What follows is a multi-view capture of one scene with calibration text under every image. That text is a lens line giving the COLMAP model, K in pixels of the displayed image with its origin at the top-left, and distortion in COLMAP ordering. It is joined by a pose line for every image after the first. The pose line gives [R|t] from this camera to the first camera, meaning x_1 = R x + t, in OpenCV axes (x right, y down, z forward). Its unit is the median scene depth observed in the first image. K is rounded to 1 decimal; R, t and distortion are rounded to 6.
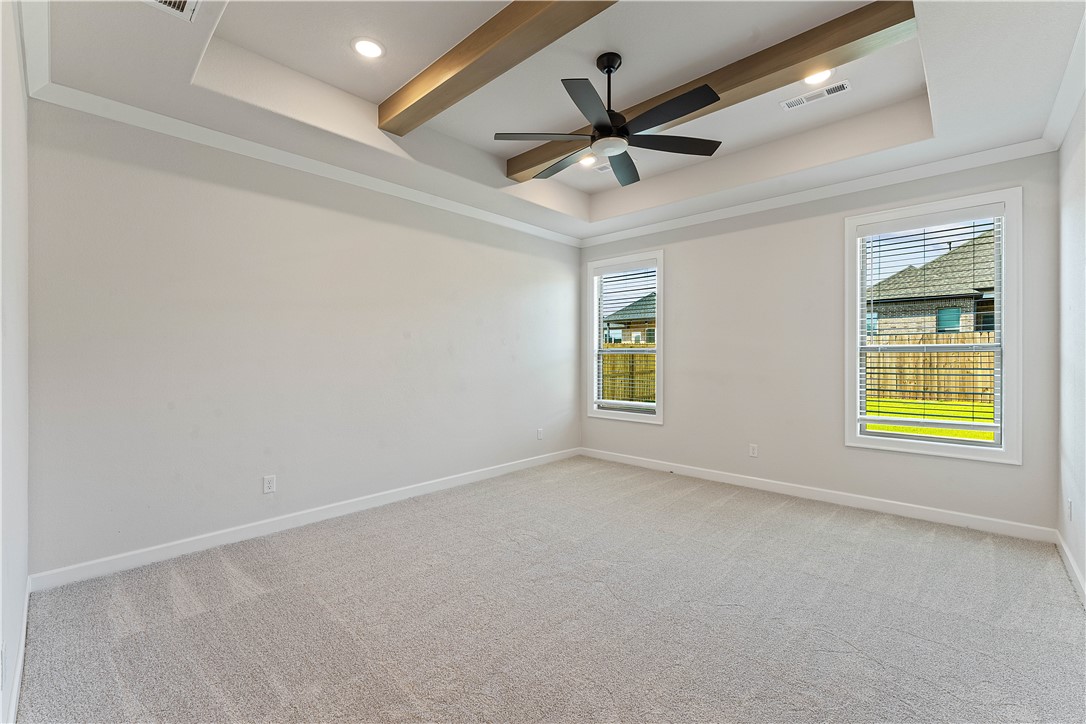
lens RADIAL K [[458.9, 0, 543.0], [0, 458.9, 362.0], [0, 0, 1]] dist [0.001343, 0.000124]
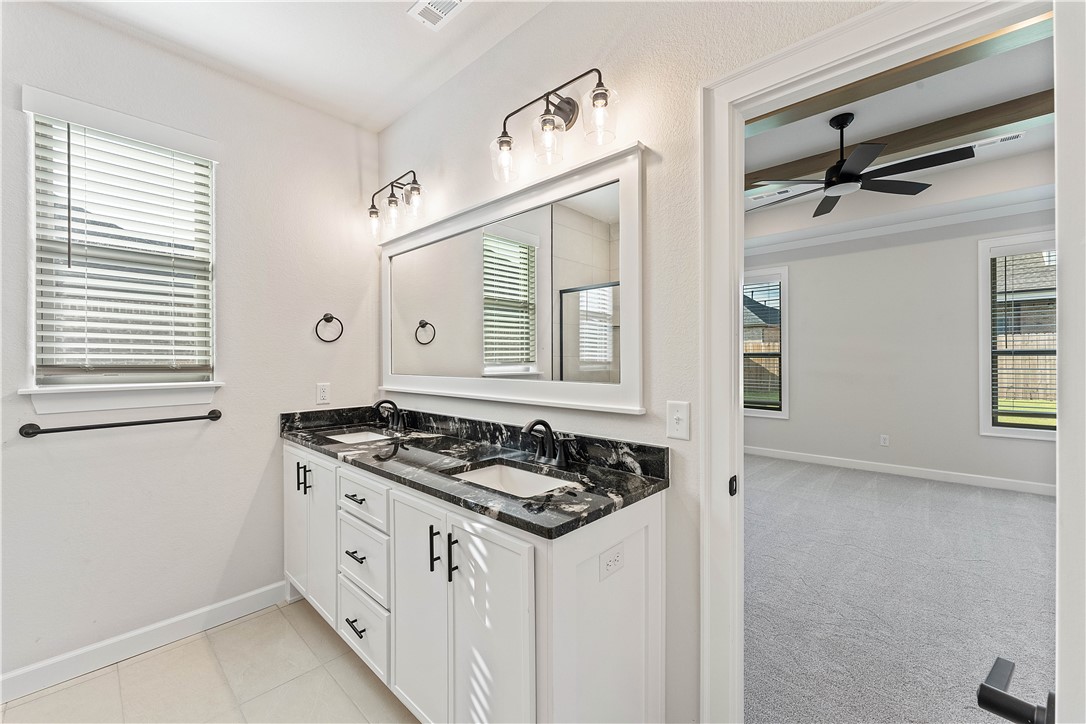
lens RADIAL K [[435.2, 0, 537.7], [0, 435.2, 365.0], [0, 0, 1]] dist [-0.000012, -0.000103]
pose [[0.999977, -0.006599, -0.001522, -0.470323], [0.006602, 0.999976, 0.002239, -0.007589], [0.001507, -0.002249, 0.999996, -0.111552]]
